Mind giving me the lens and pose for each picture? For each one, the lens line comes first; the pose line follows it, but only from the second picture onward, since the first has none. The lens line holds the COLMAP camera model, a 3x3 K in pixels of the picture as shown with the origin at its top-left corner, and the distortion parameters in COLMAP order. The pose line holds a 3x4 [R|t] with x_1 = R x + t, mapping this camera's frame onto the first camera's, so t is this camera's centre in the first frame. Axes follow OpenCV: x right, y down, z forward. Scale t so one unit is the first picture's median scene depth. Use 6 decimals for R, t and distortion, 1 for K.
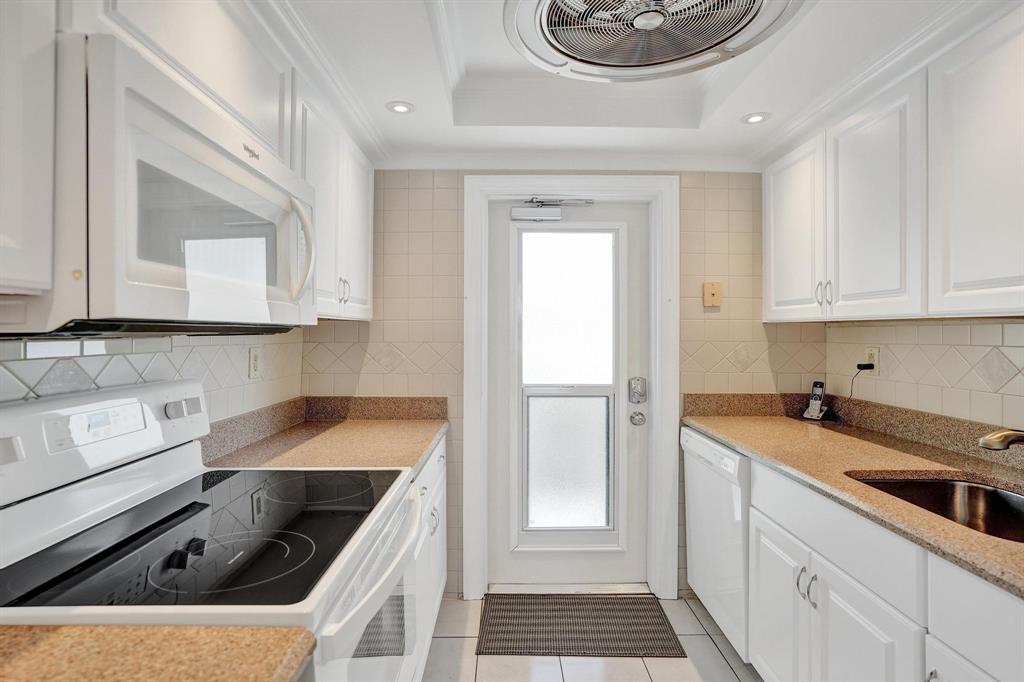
lens RADIAL K [[599.9, 0, 513.5], [0, 599.9, 328.2], [0, 0, 1]] dist [-0.037027, 0.039143]
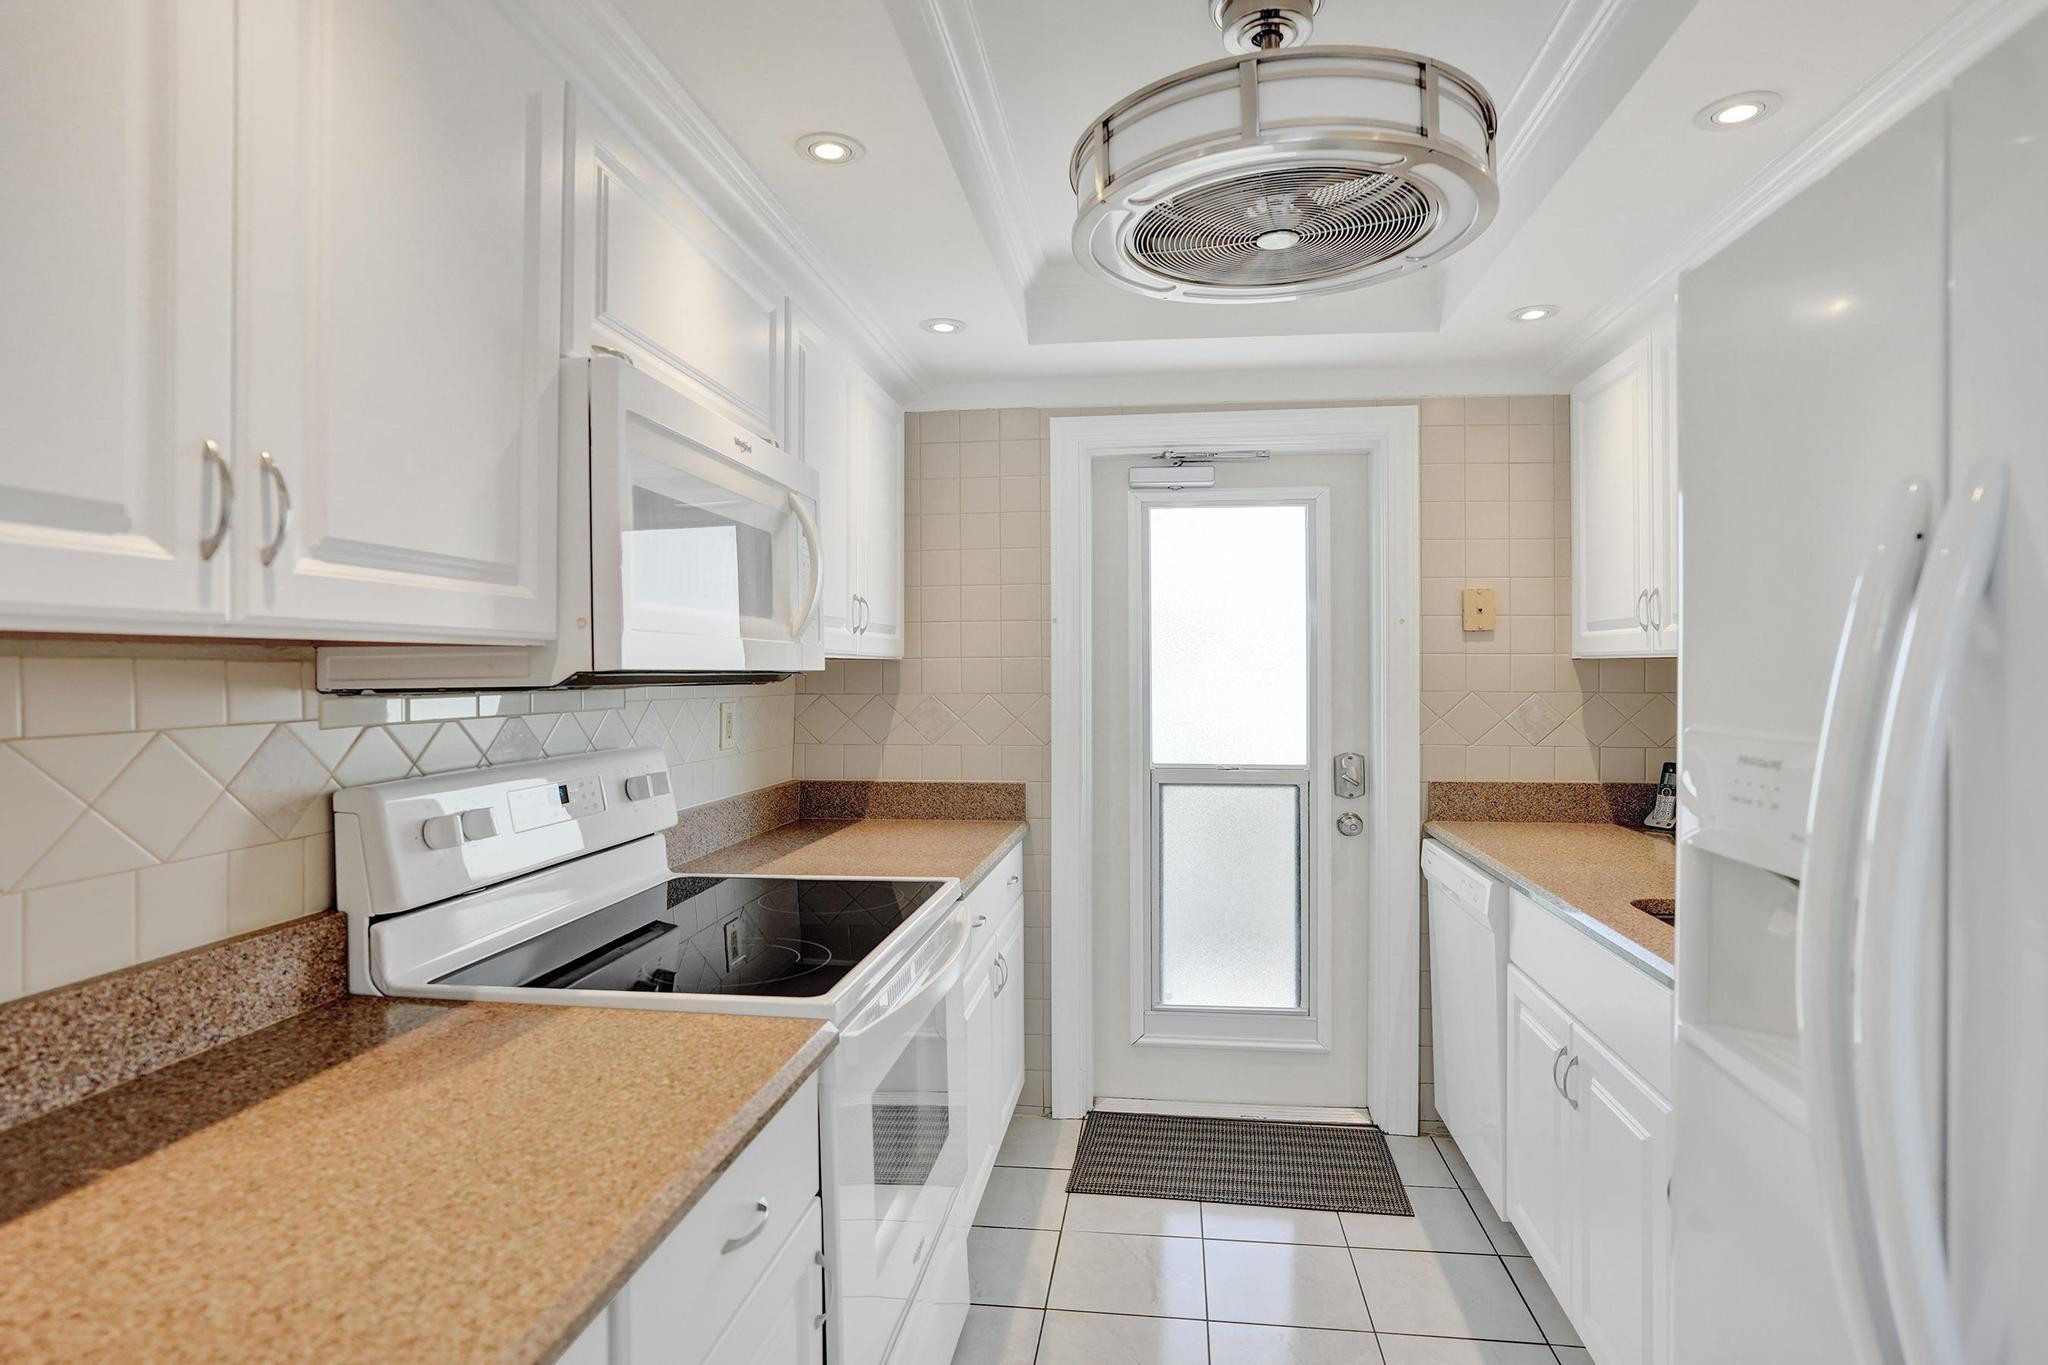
lens RADIAL K [[1437.4, 0, 1029.3], [0, 1437.4, 684.7], [0, 0, 1]] dist [0.069454, -0.078494]
pose [[0.988930, -0.002094, -0.148369, 0.113264], [0.005113, 0.999787, 0.019973, -0.015081], [0.148296, -0.020511, 0.988730, -0.452637]]
